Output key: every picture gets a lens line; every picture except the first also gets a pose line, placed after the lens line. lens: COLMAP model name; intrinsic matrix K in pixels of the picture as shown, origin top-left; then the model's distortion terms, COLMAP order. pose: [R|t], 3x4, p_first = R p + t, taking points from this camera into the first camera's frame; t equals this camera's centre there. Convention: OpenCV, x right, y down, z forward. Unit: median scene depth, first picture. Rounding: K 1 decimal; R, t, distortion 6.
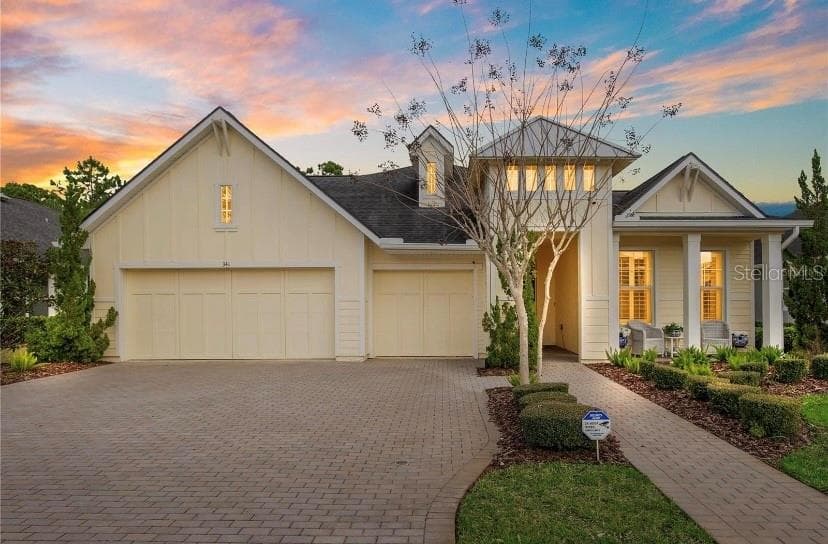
lens RADIAL K [[486.0, 0, 444.3], [0, 486.0, 309.1], [0, 0, 1]] dist [0.000346, -0.000200]
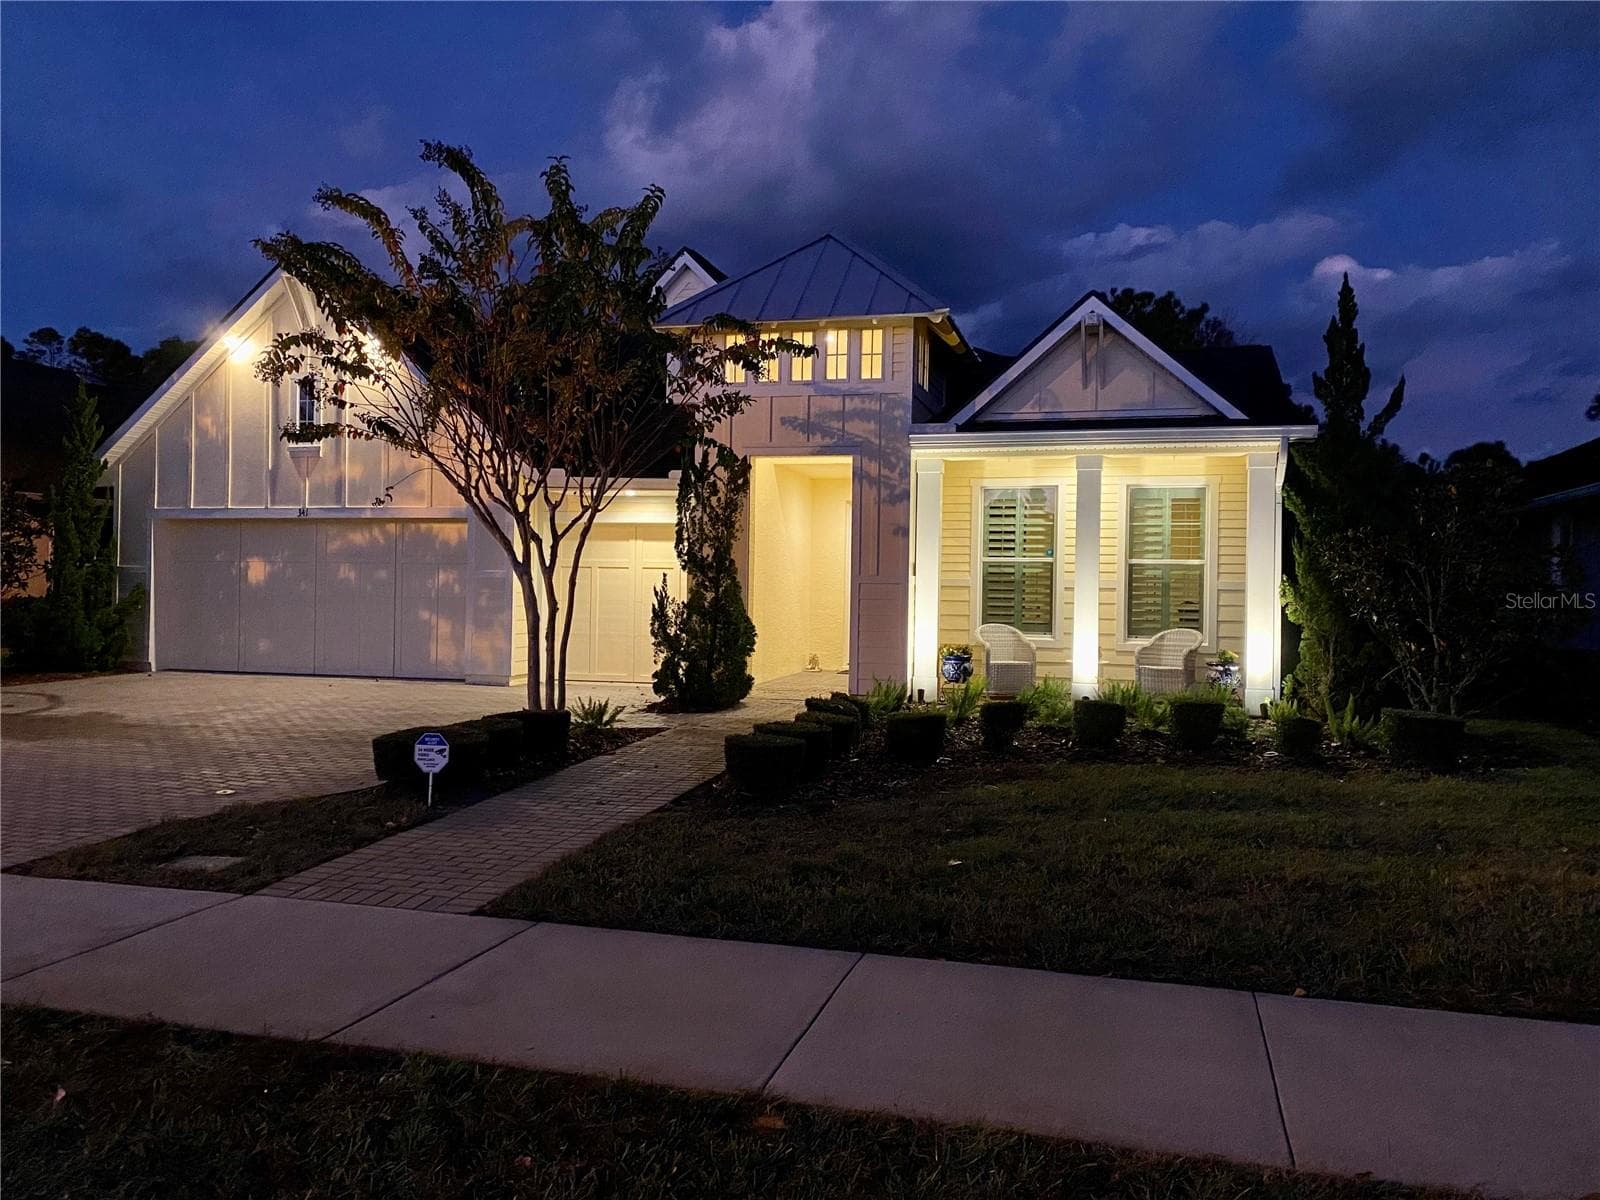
lens RADIAL K [[1143.2, 0, 821.5], [0, 1143.2, 592.7], [0, 0, 1]] dist [0.053044, -0.057705]
pose [[0.968142, 0.020827, -0.249533, 1.289330], [-0.022967, 0.999720, -0.005667, -0.001888], [0.249345, 0.011218, 0.968350, -0.507076]]
